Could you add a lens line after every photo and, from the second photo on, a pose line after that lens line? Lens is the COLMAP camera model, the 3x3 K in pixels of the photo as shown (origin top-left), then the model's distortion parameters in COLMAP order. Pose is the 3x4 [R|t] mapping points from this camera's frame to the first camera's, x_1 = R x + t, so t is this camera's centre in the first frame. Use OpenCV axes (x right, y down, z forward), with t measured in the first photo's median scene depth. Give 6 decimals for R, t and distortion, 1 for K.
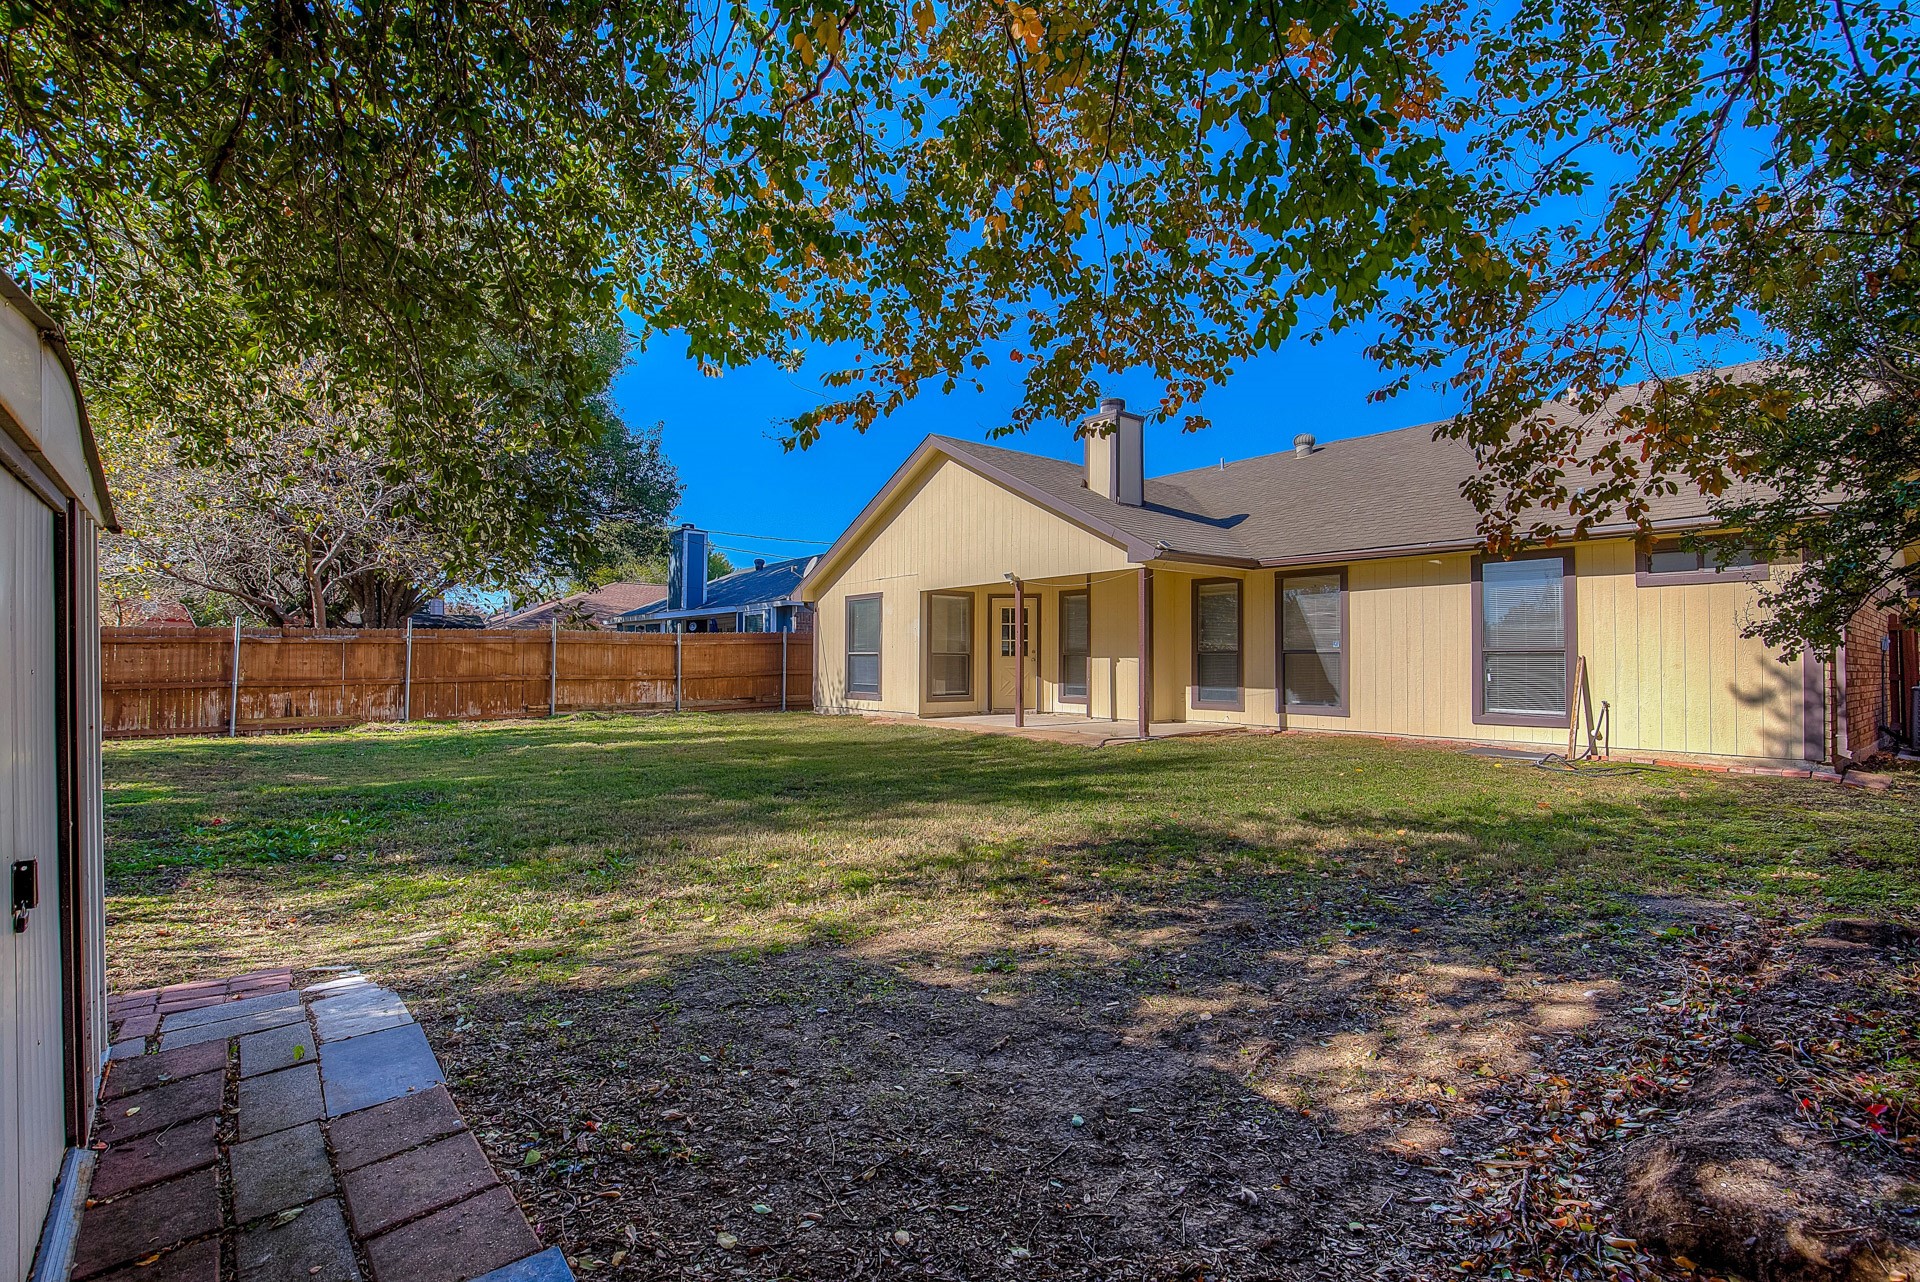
lens RADIAL K [[886.3, 0, 960.0], [0, 886.3, 641.0], [0, 0, 1]] dist [0.000065, -0.000028]
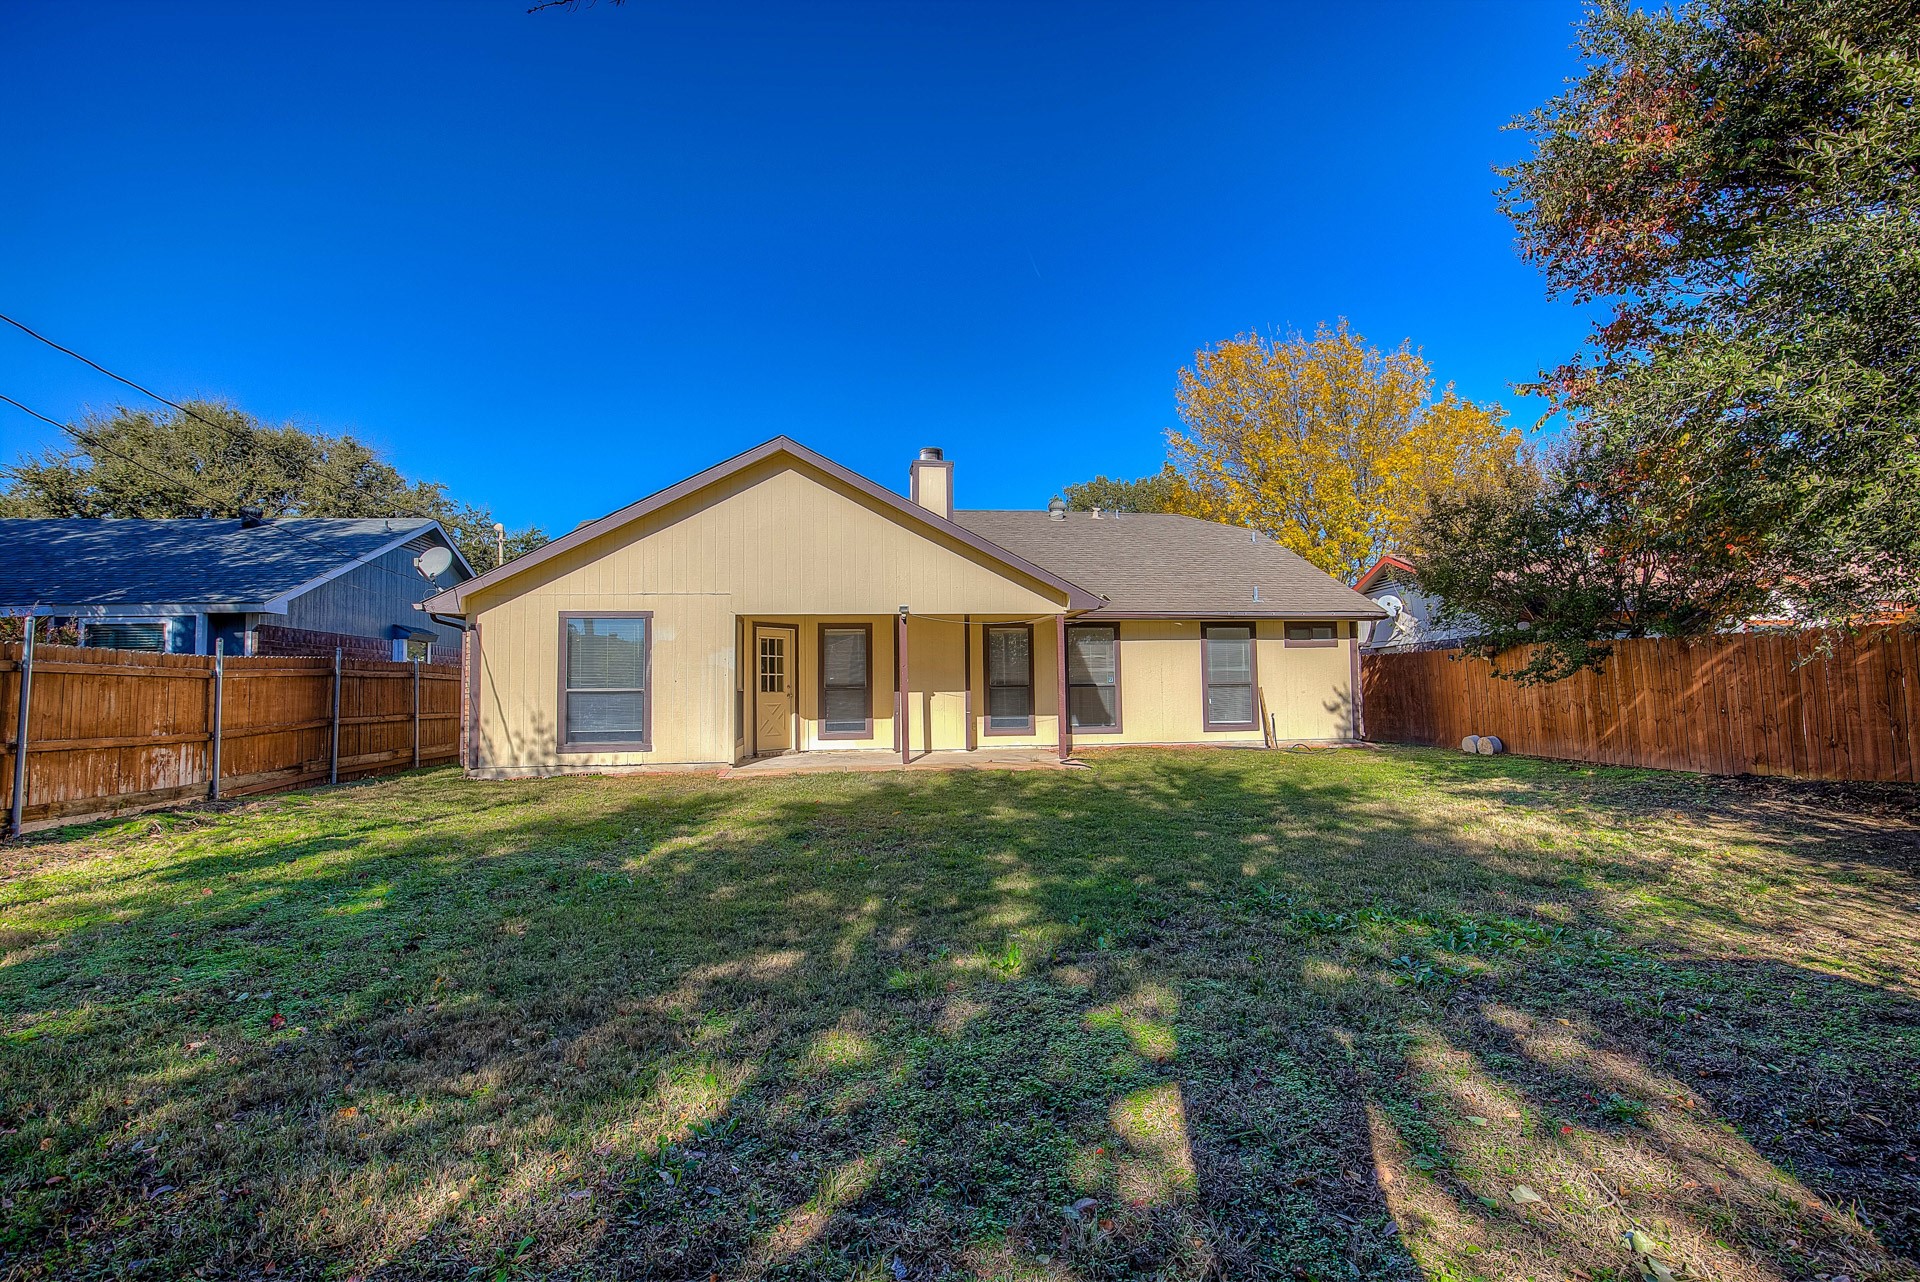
lens RADIAL K [[874.8, 0, 960.0], [0, 874.8, 641.0], [0, 0, 1]] dist [-0.022882, -0.000124]
pose [[0.520759, 0.038452, 0.852837, -0.709443], [-0.006874, 0.999142, -0.040851, 0.000812], [-0.853676, 0.015411, 0.520577, 0.440078]]
